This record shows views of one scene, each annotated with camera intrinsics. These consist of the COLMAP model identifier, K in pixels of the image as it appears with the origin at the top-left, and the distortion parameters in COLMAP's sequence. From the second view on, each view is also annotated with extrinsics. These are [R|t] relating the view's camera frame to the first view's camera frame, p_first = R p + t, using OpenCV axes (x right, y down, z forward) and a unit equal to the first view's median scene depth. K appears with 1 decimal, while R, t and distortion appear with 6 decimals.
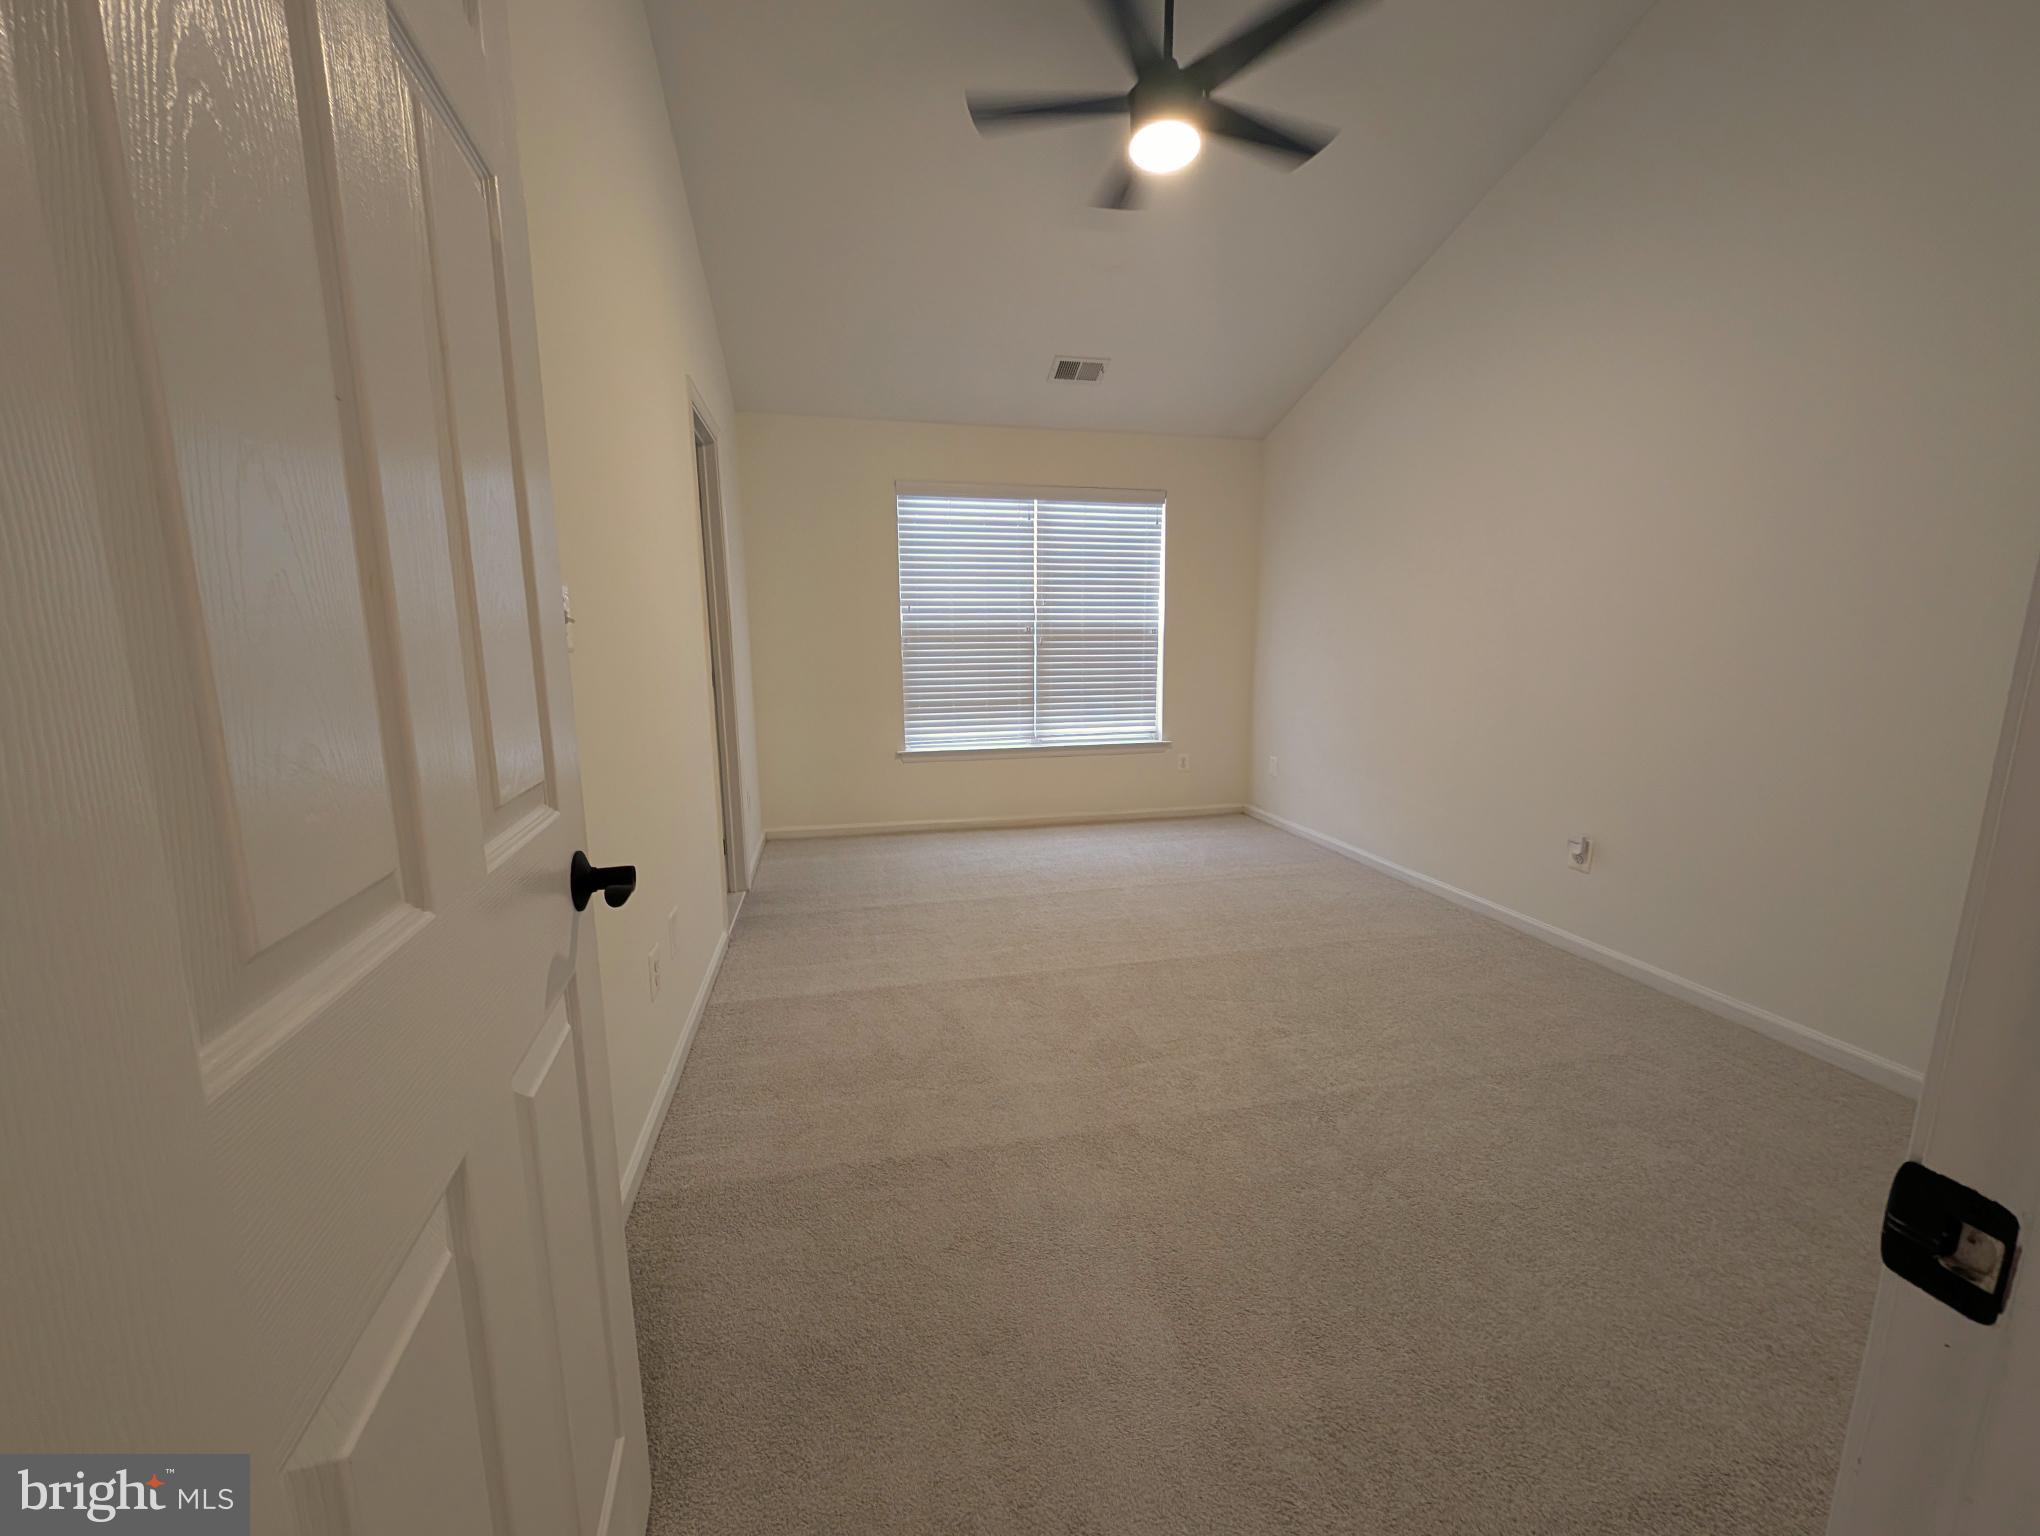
lens RADIAL K [[766.0, 0, 1016.4], [0, 766.0, 764.4], [0, 0, 1]] dist [-0.001588, -0.000333]
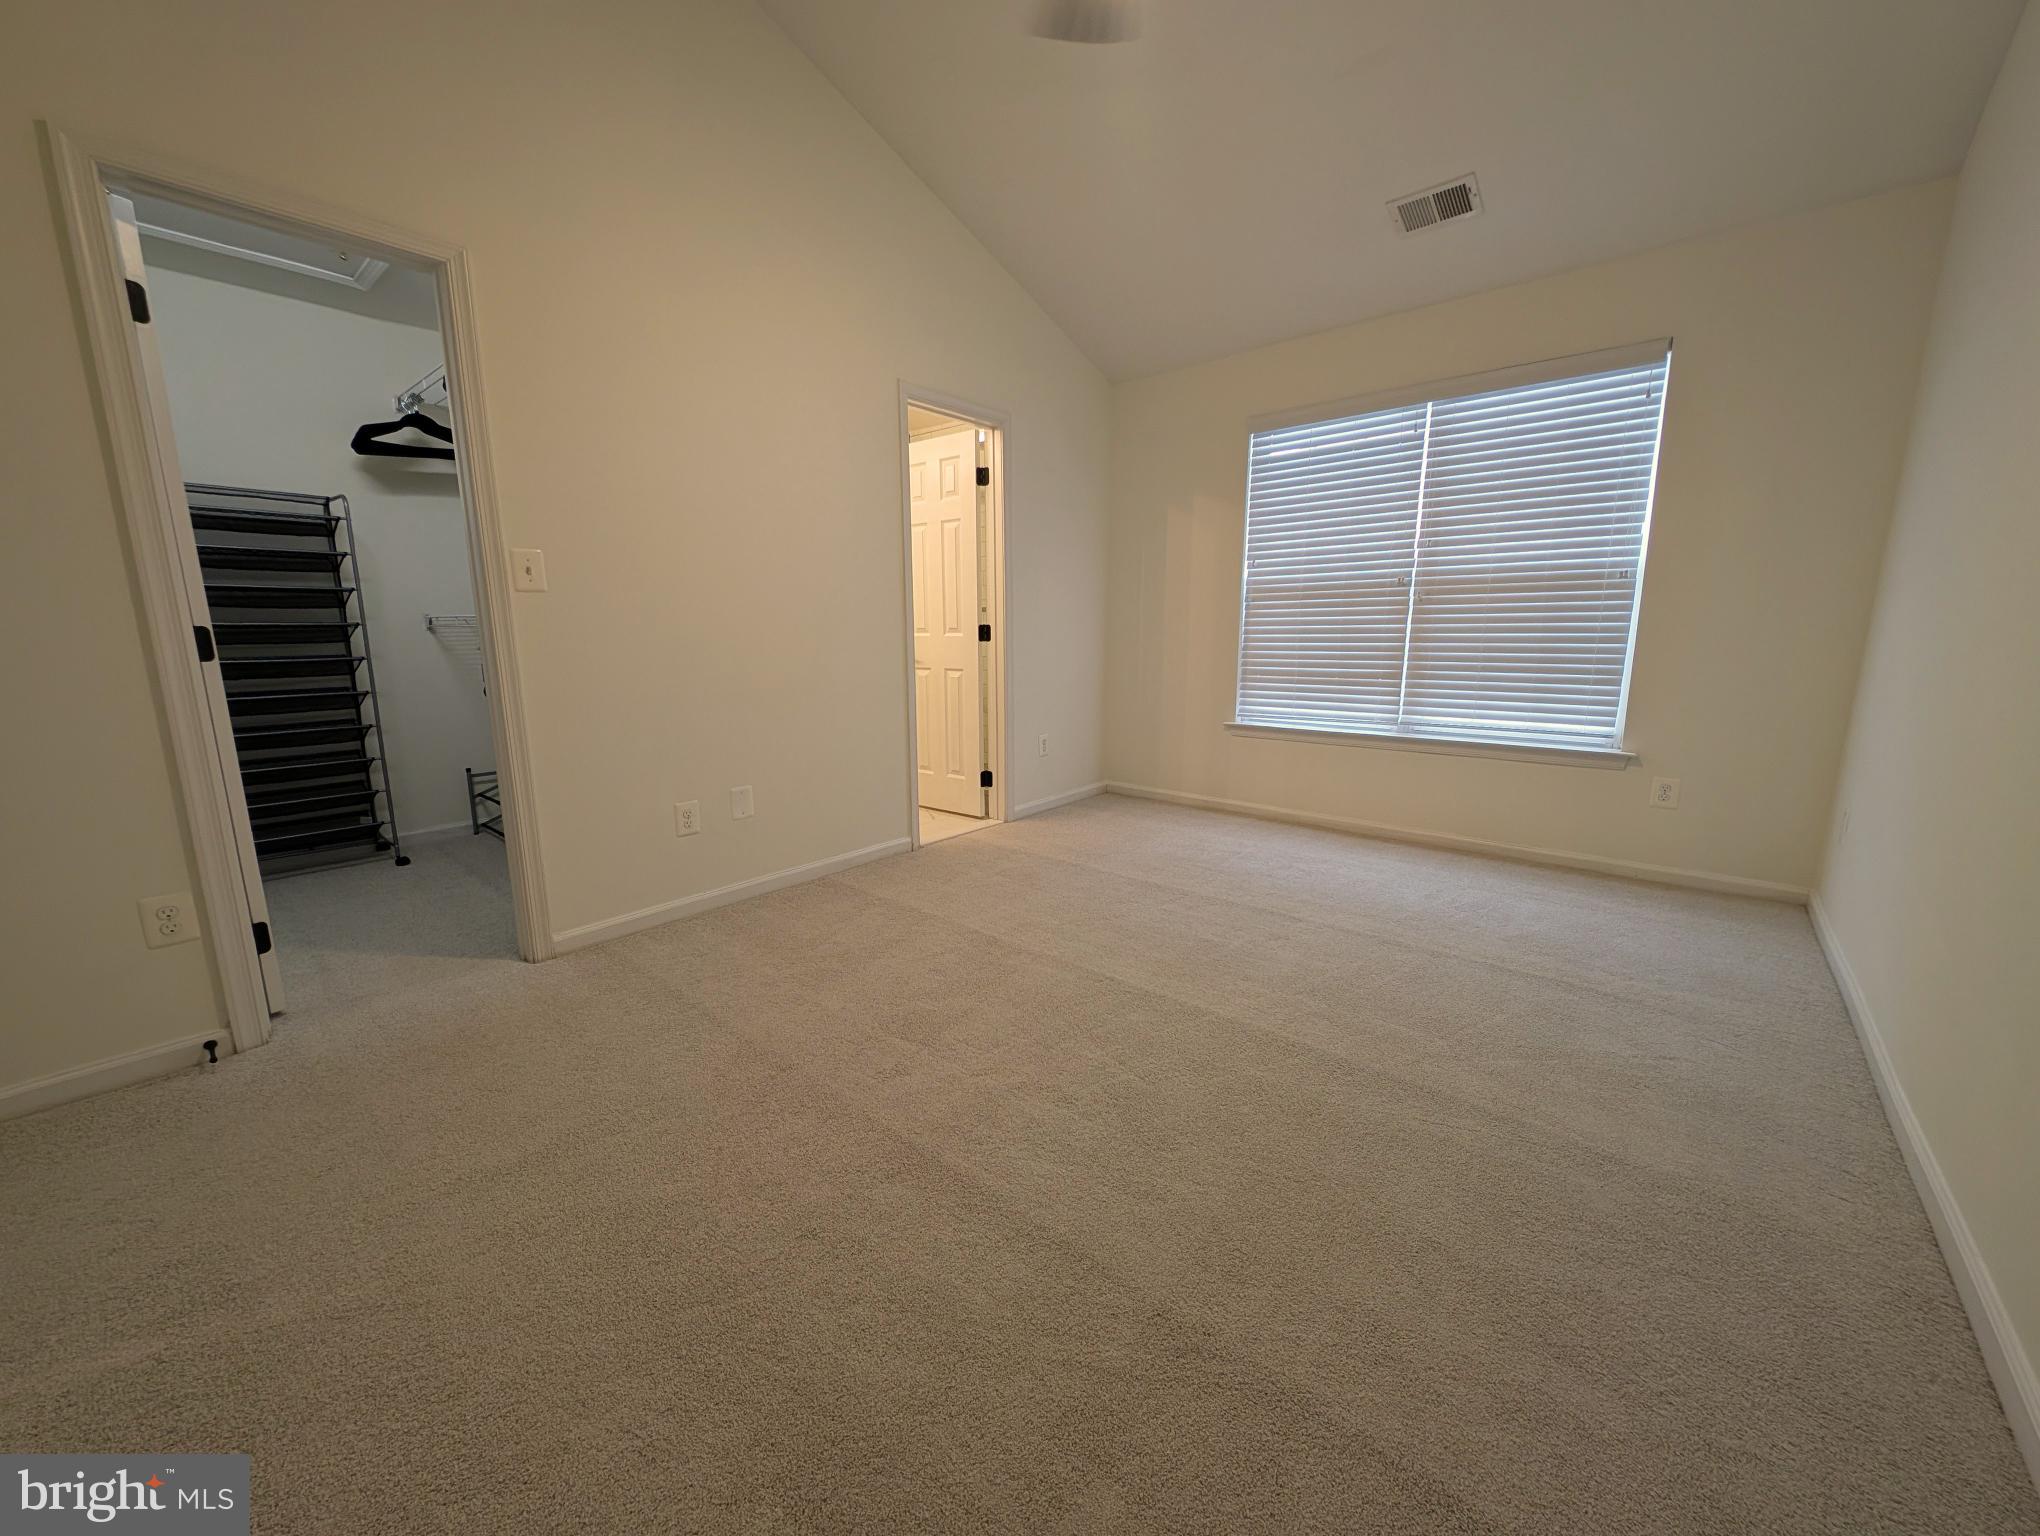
lens RADIAL K [[766.0, 0, 1016.2], [0, 766.0, 769.1], [0, 0, 1]] dist [-0.001588, -0.000333]
pose [[0.591881, 0.146304, -0.792636, 0.414702], [-0.125226, 0.988139, 0.088881, -0.011250], [0.796238, 0.046652, 0.603182, 0.245463]]
